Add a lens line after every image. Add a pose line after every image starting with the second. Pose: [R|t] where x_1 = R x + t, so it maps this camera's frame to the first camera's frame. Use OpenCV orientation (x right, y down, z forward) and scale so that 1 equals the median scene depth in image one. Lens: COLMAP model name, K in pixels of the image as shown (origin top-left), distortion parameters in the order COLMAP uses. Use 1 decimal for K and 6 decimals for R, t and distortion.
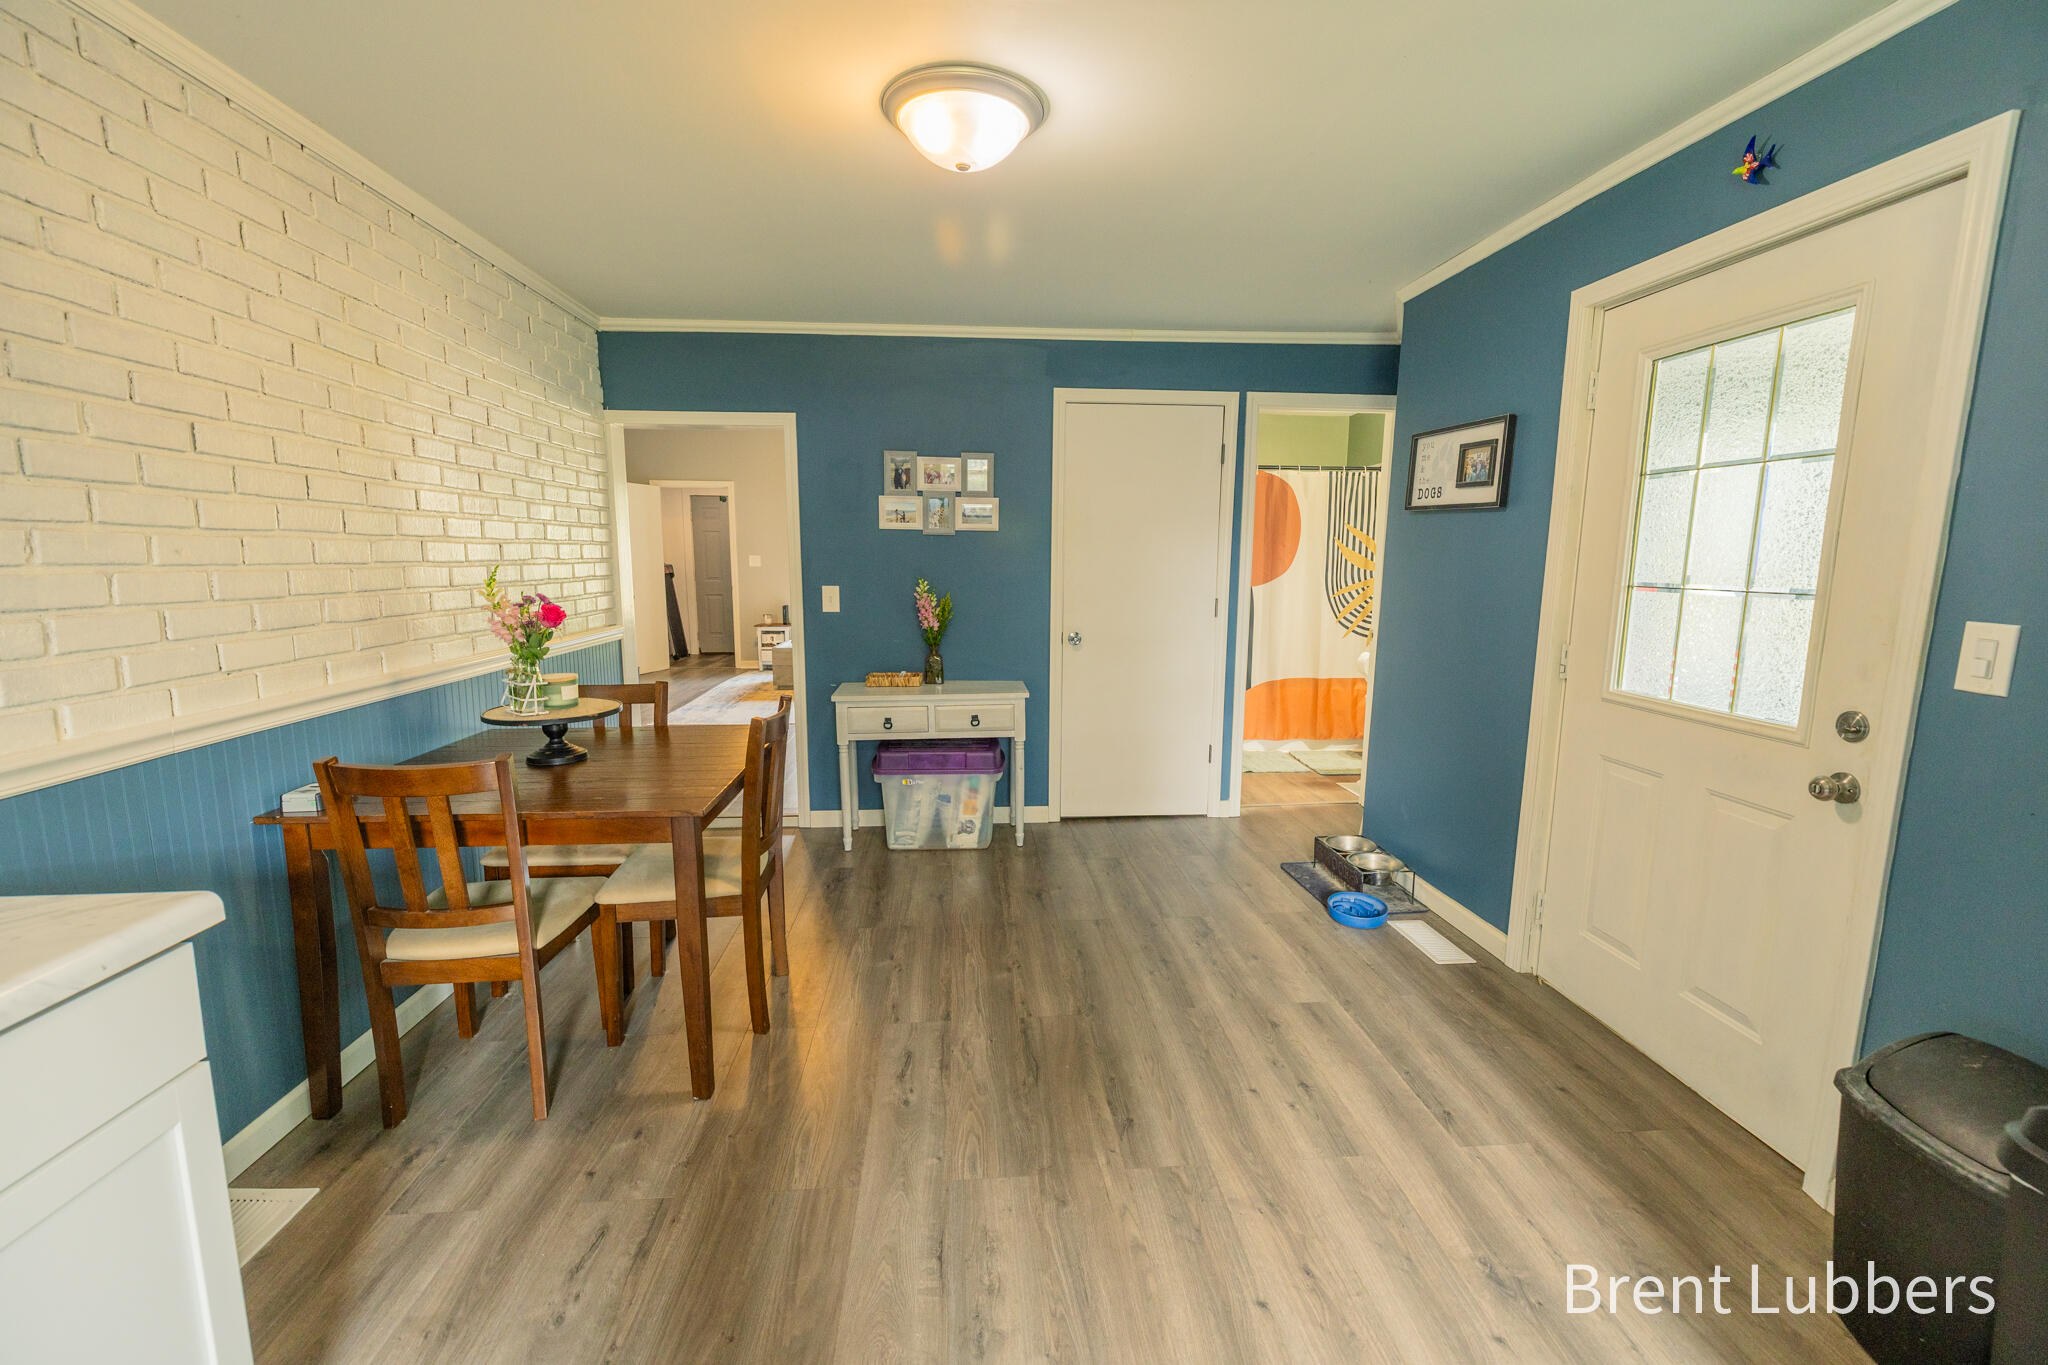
lens RADIAL K [[860.5, 0, 1028.1], [0, 860.5, 684.6], [0, 0, 1]] dist [0.000913, -0.000175]
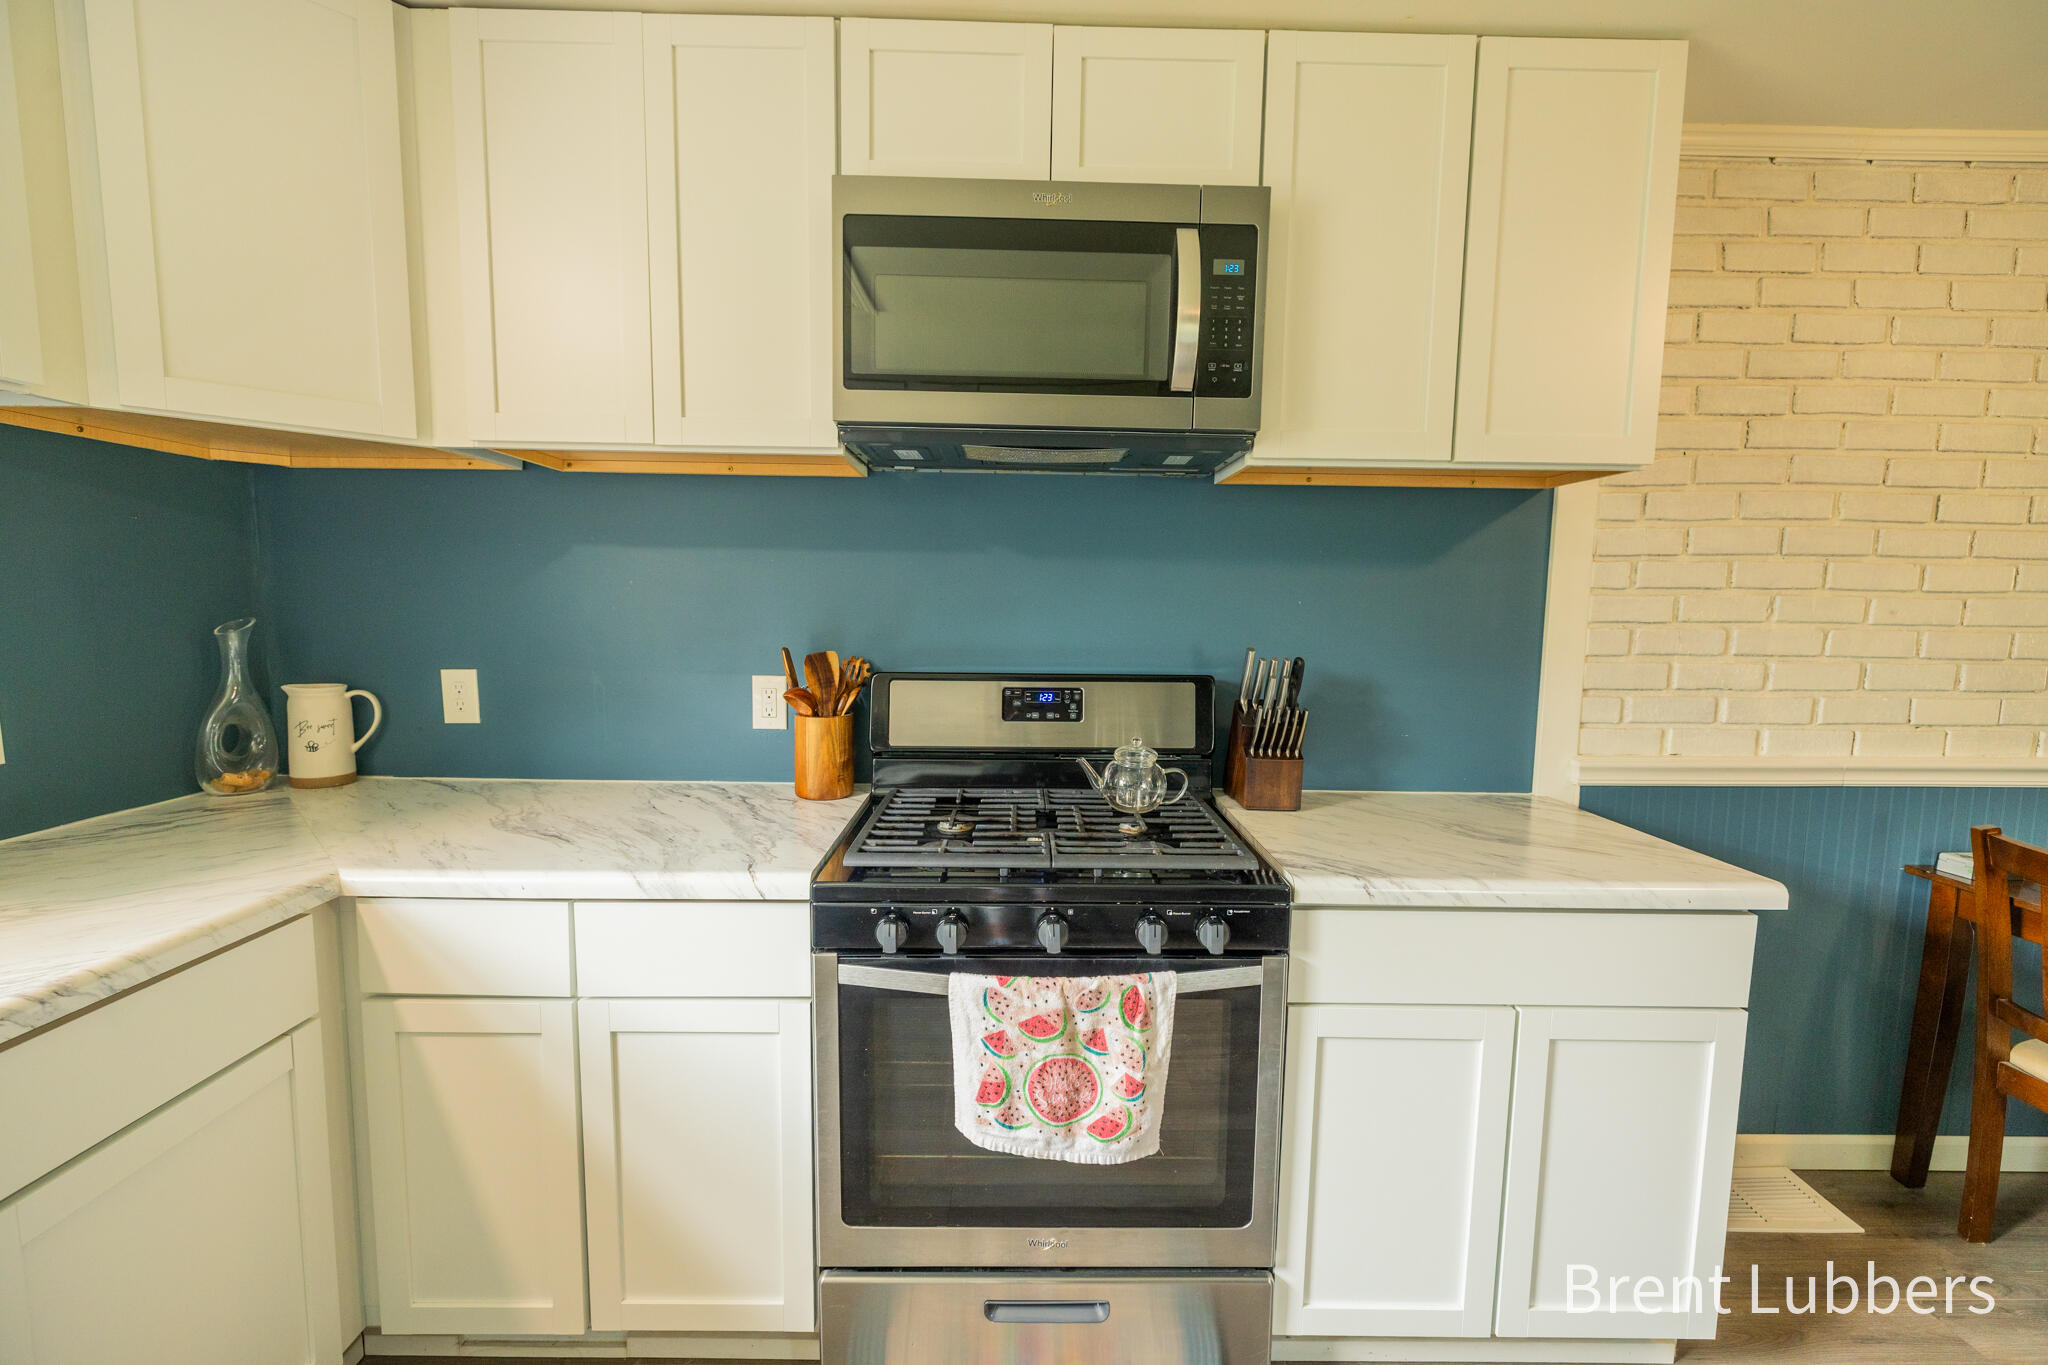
lens RADIAL K [[860.5, 0, 1028.1], [0, 860.5, 684.6], [0, 0, 1]] dist [0.000913, -0.000175]
pose [[-0.067234, 0.091051, -0.993574, 0.201022], [-0.160183, 0.981925, 0.100823, 0.004443], [0.984795, 0.165933, -0.051434, -0.033571]]
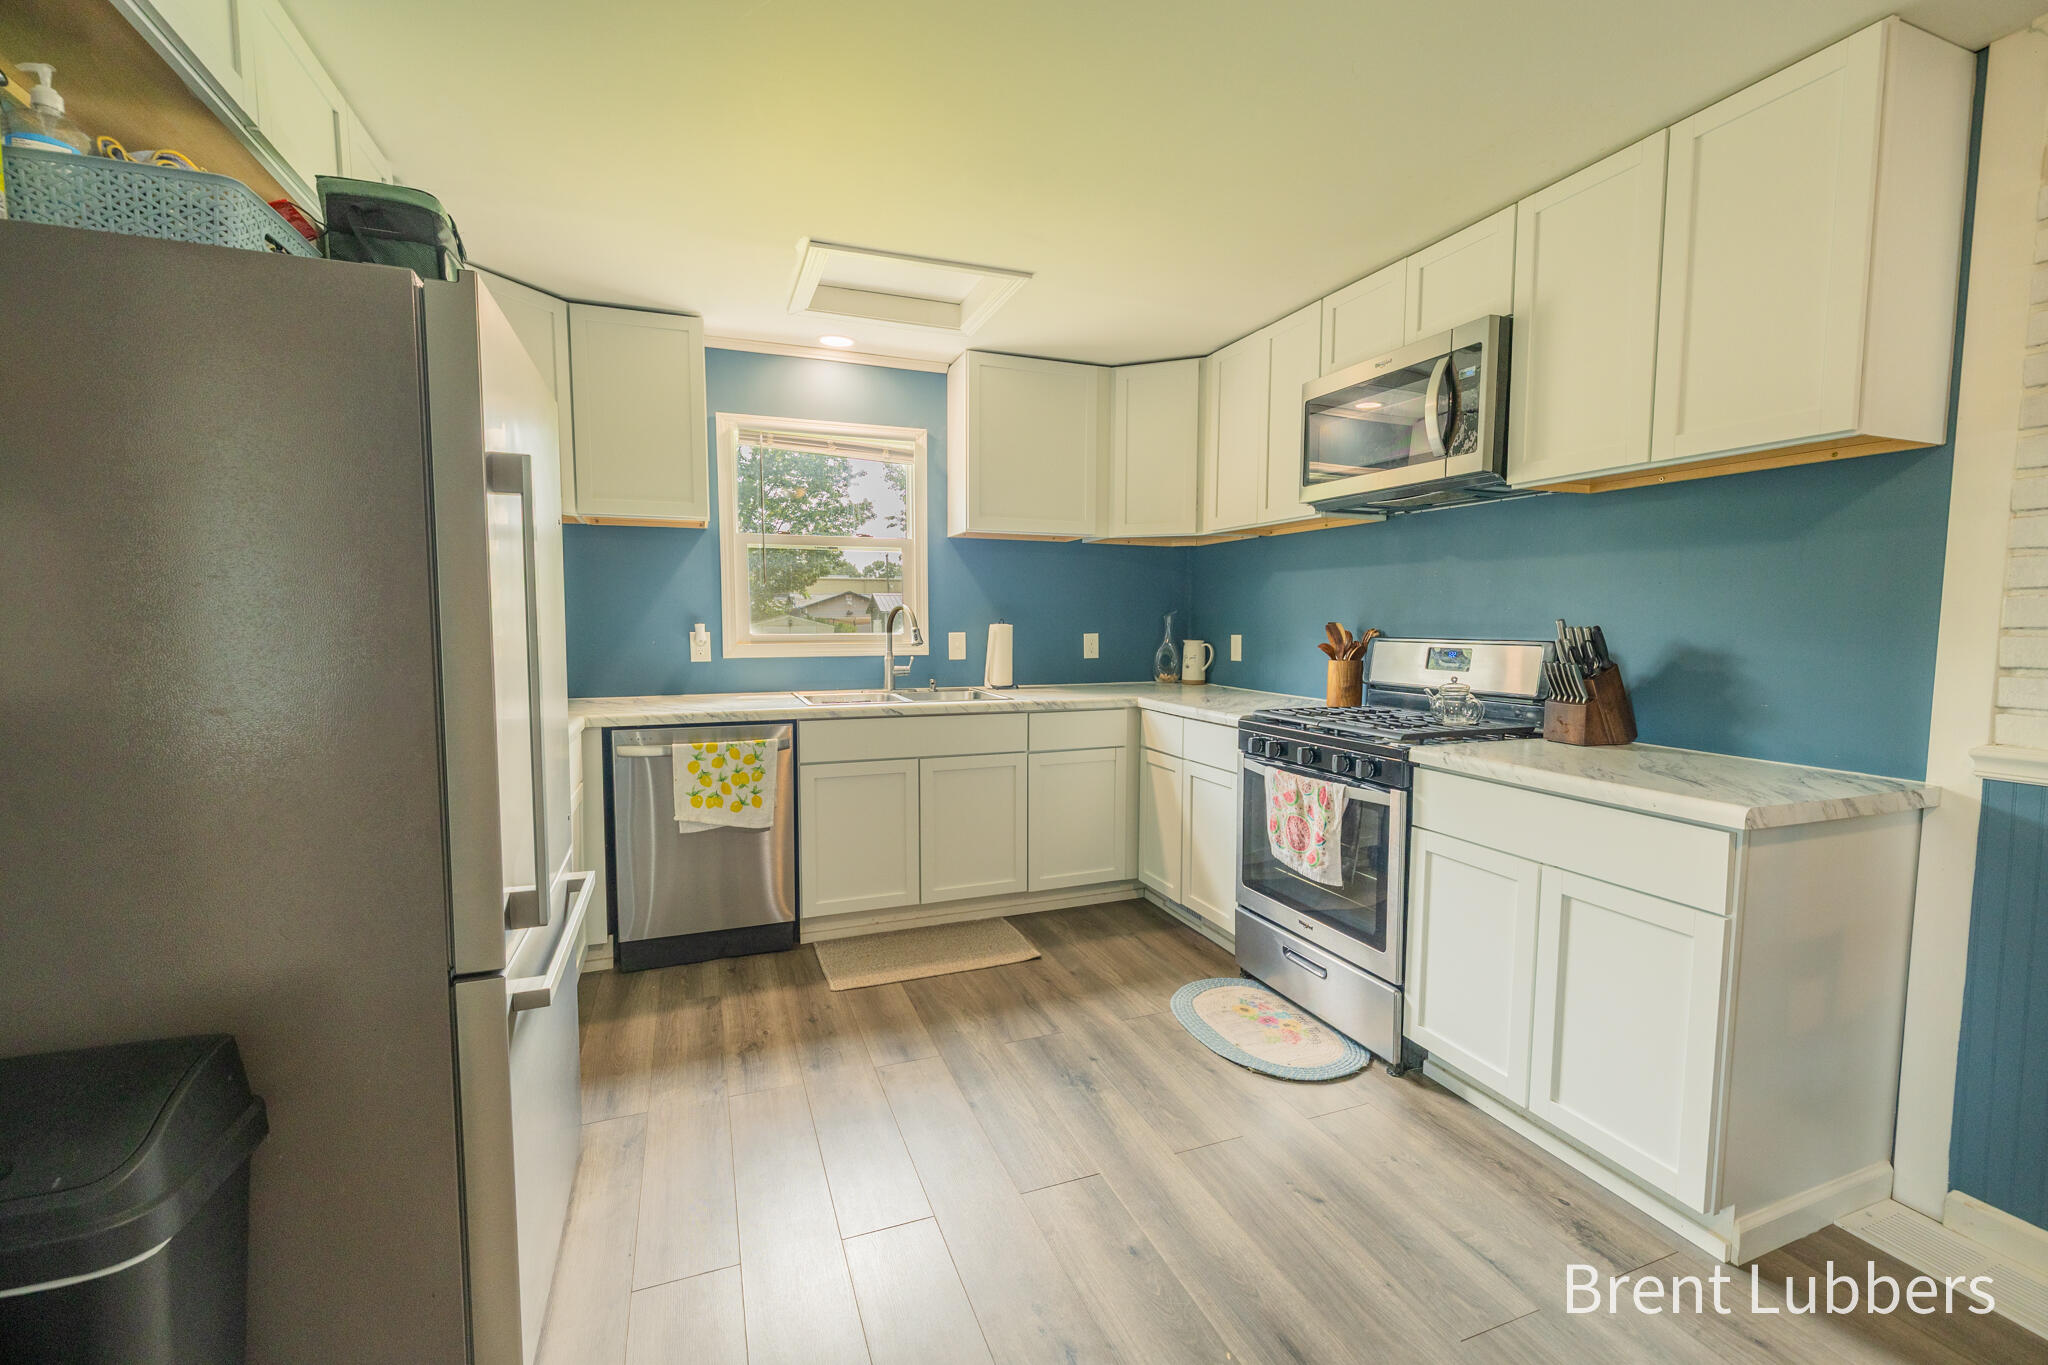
lens RADIAL K [[860.5, 0, 1028.1], [0, 860.5, 684.6], [0, 0, 1]] dist [0.000913, -0.000175]
pose [[-0.957362, 0.010885, -0.288685, 0.351077], [-0.053636, 0.975218, 0.214645, -0.117231], [0.283867, 0.220977, -0.933053, 1.166851]]
